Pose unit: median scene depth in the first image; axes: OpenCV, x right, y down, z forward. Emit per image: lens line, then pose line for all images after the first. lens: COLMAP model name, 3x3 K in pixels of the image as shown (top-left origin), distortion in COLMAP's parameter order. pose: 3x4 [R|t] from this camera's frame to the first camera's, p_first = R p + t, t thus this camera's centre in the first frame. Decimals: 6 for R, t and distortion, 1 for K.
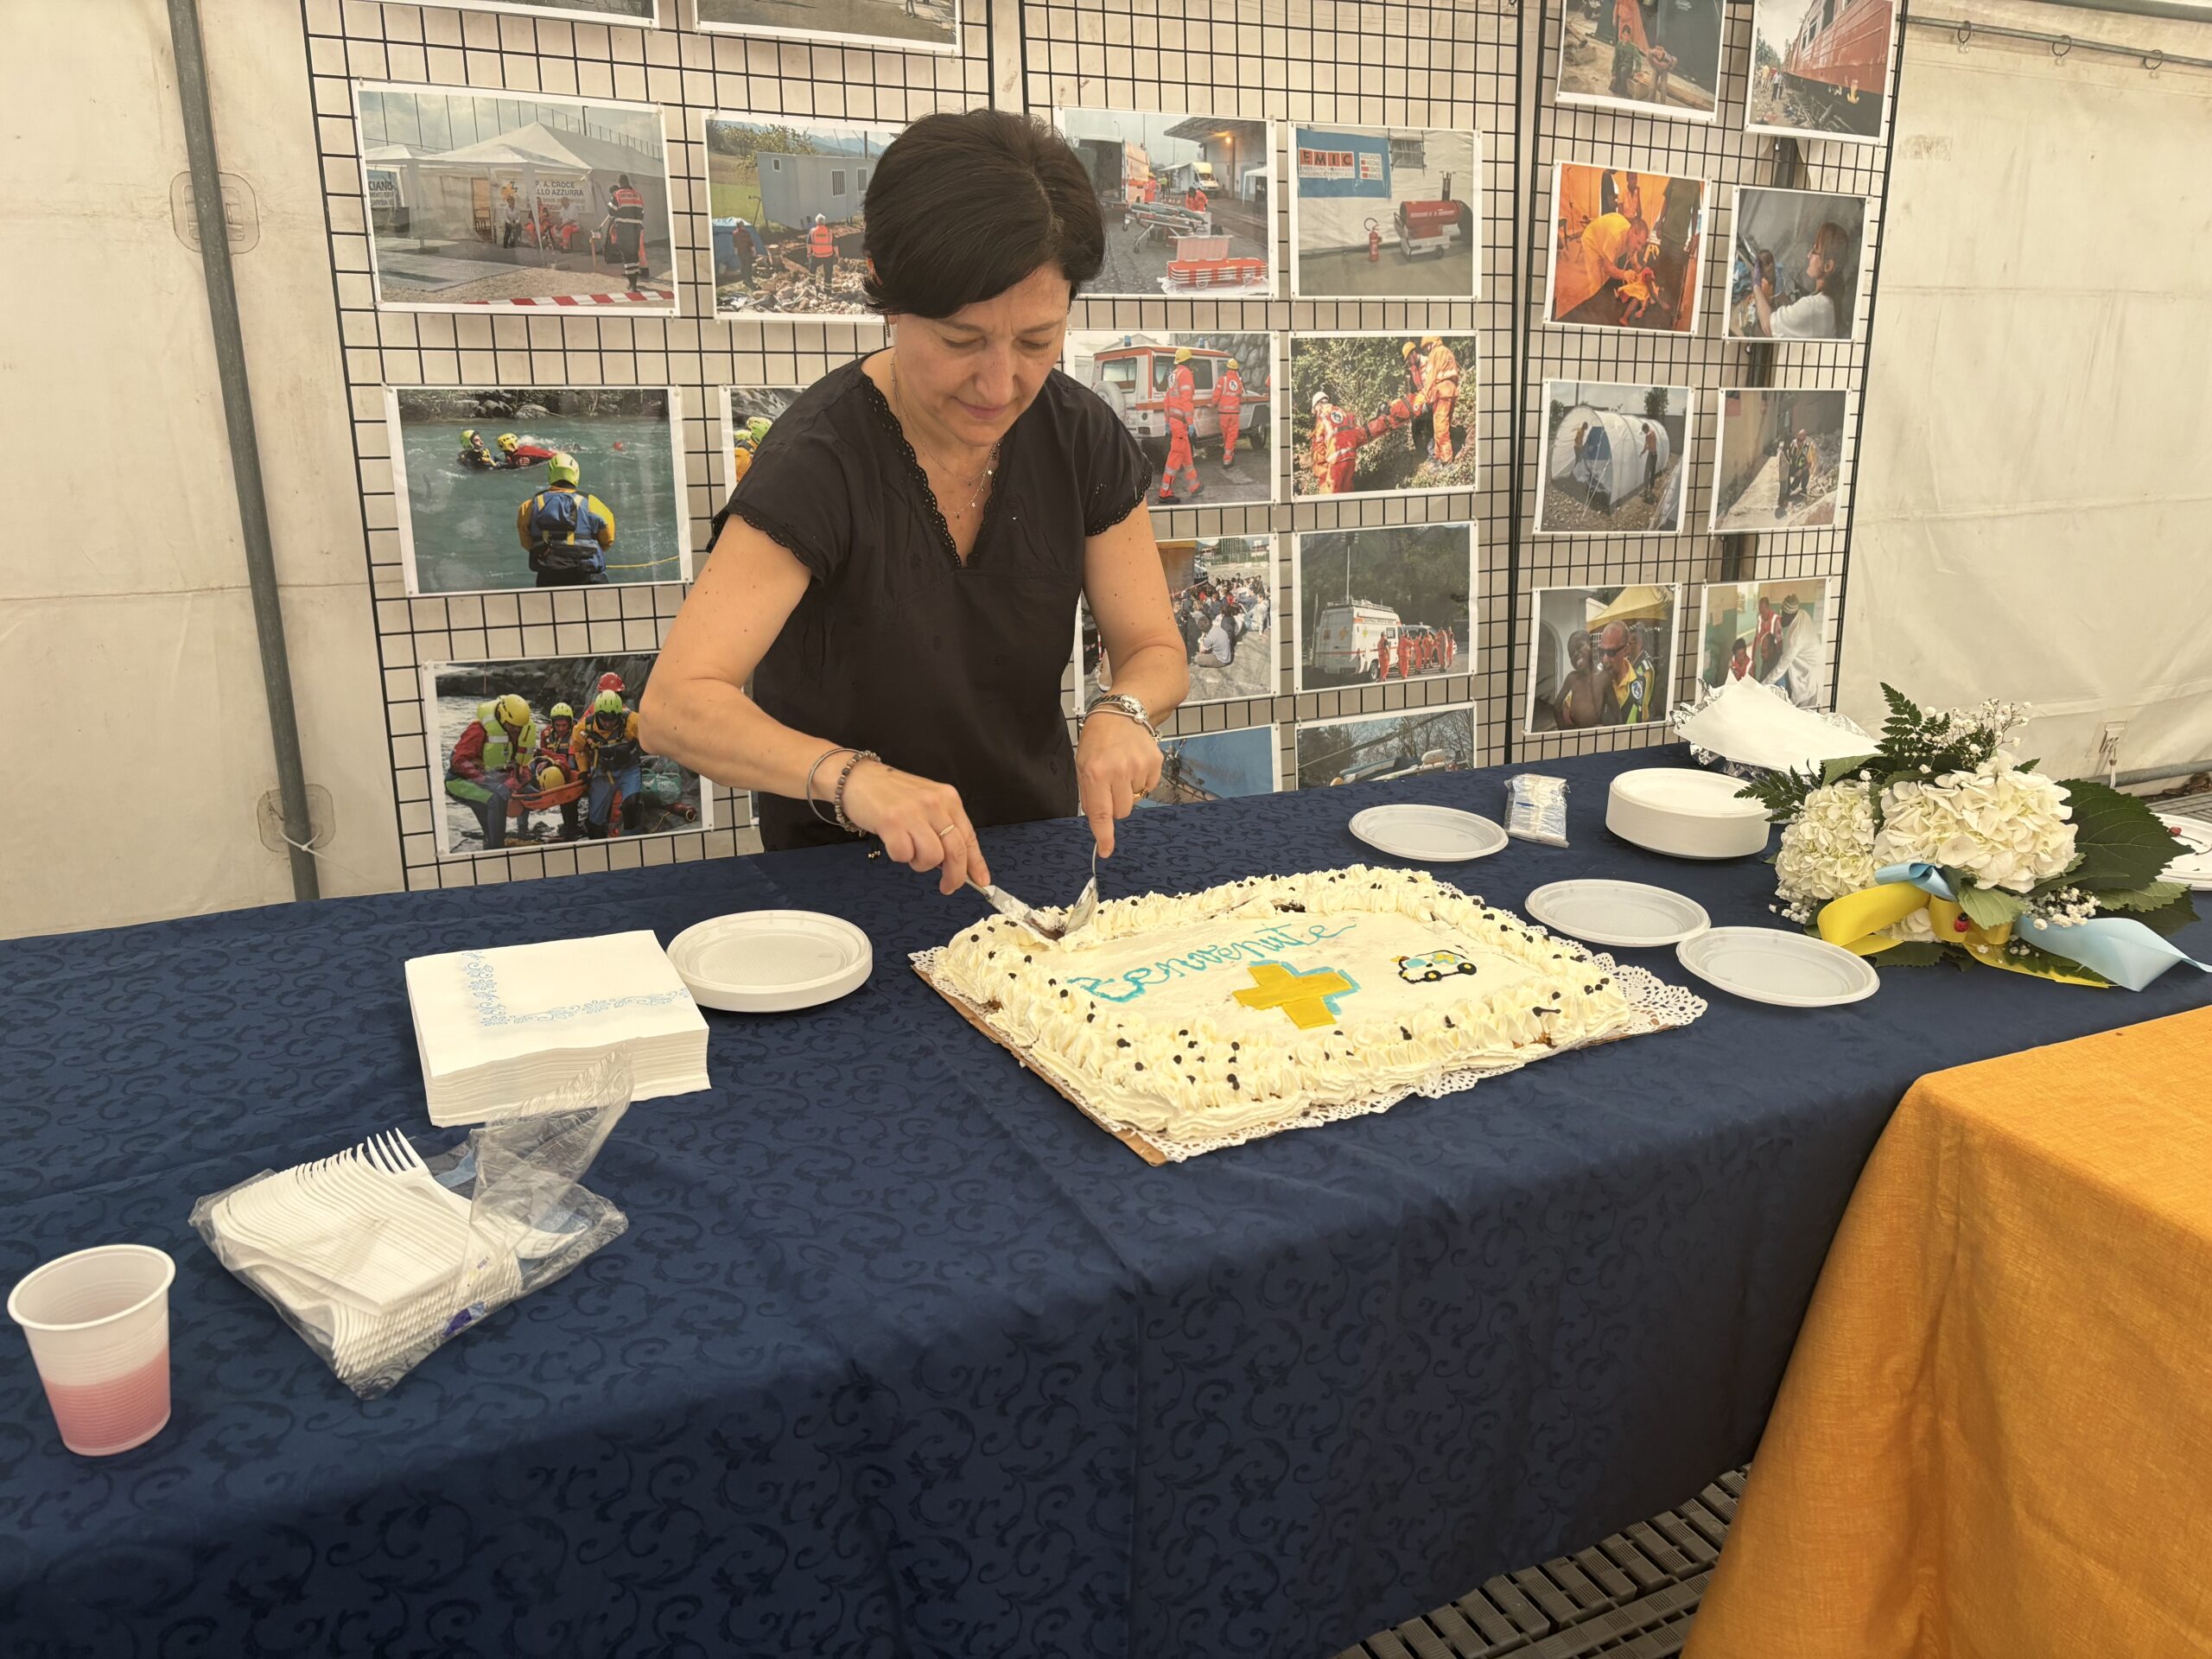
lens RADIAL K [[1684.5, 0, 1102.8], [0, 1684.5, 833.4], [0, 0, 1]] dist [0.060034, -0.076281]
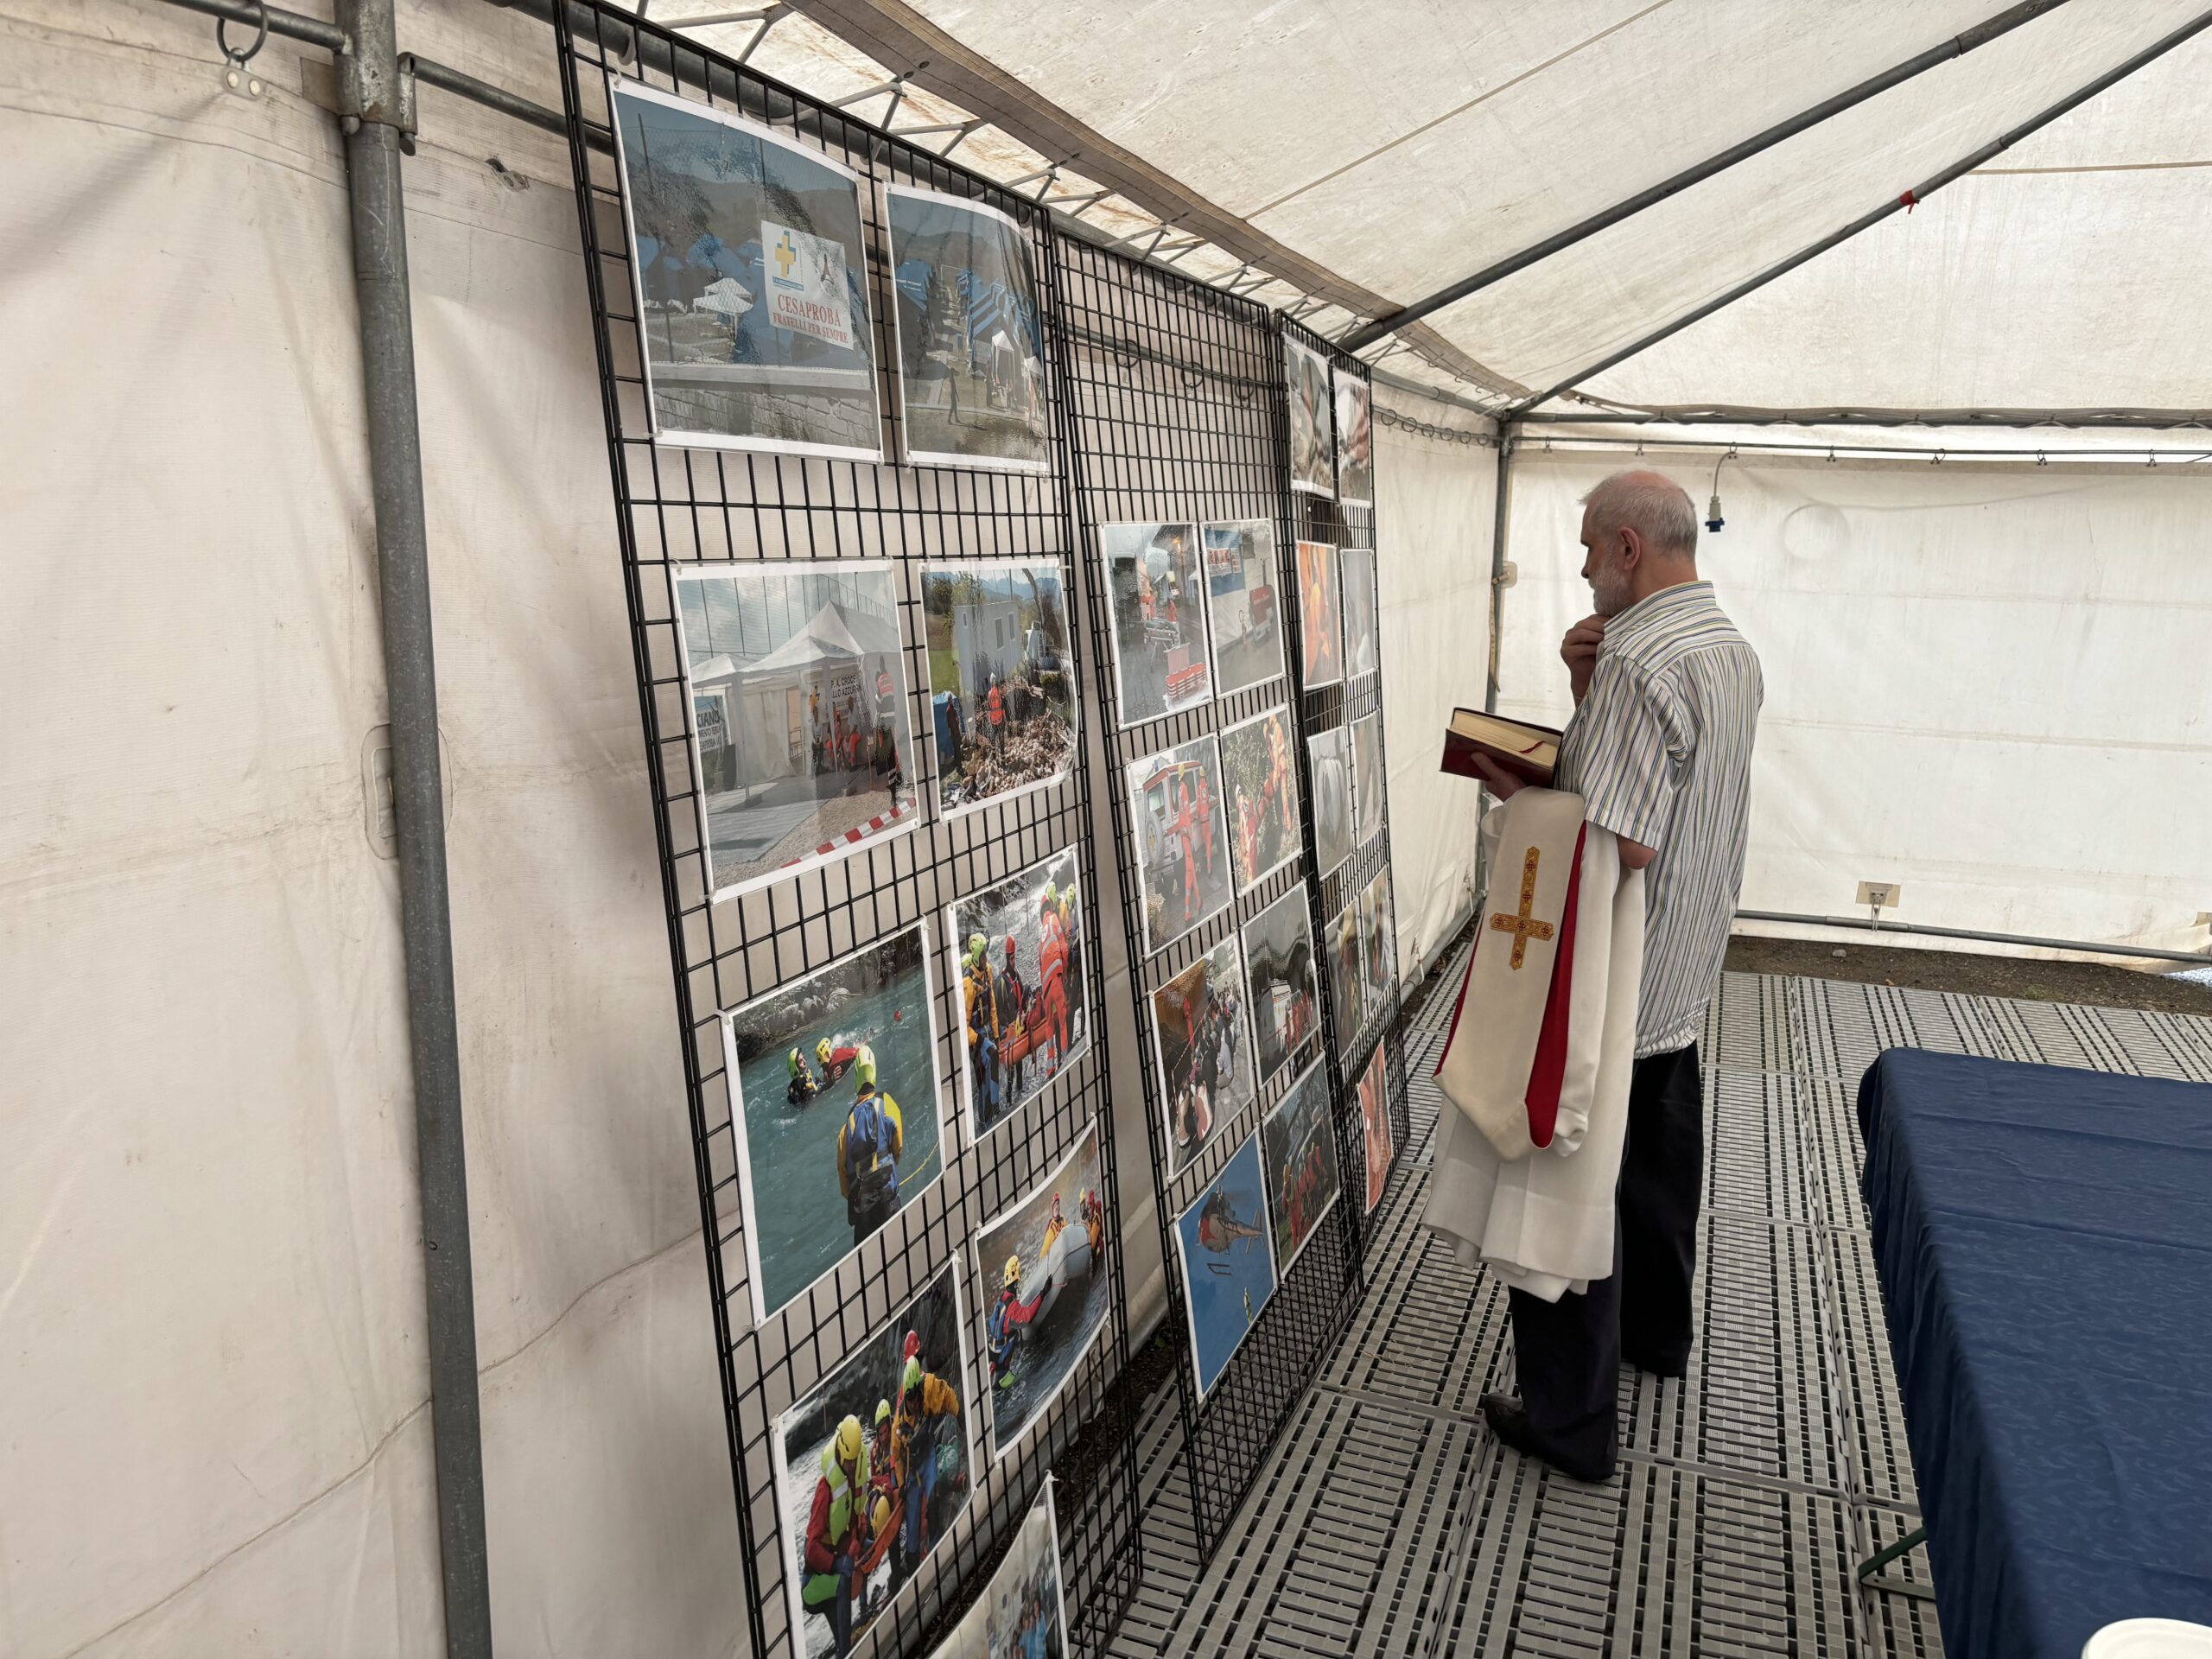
lens RADIAL K [[1684.5, 0, 1102.8], [0, 1684.5, 833.4], [0, 0, 1]] dist [0.060034, -0.076281]
pose [[0.727071, -0.144607, 0.671161, -1.024719], [0.218827, 0.975393, -0.026901, -0.394629], [-0.650755, 0.166427, 0.740824, 0.601757]]
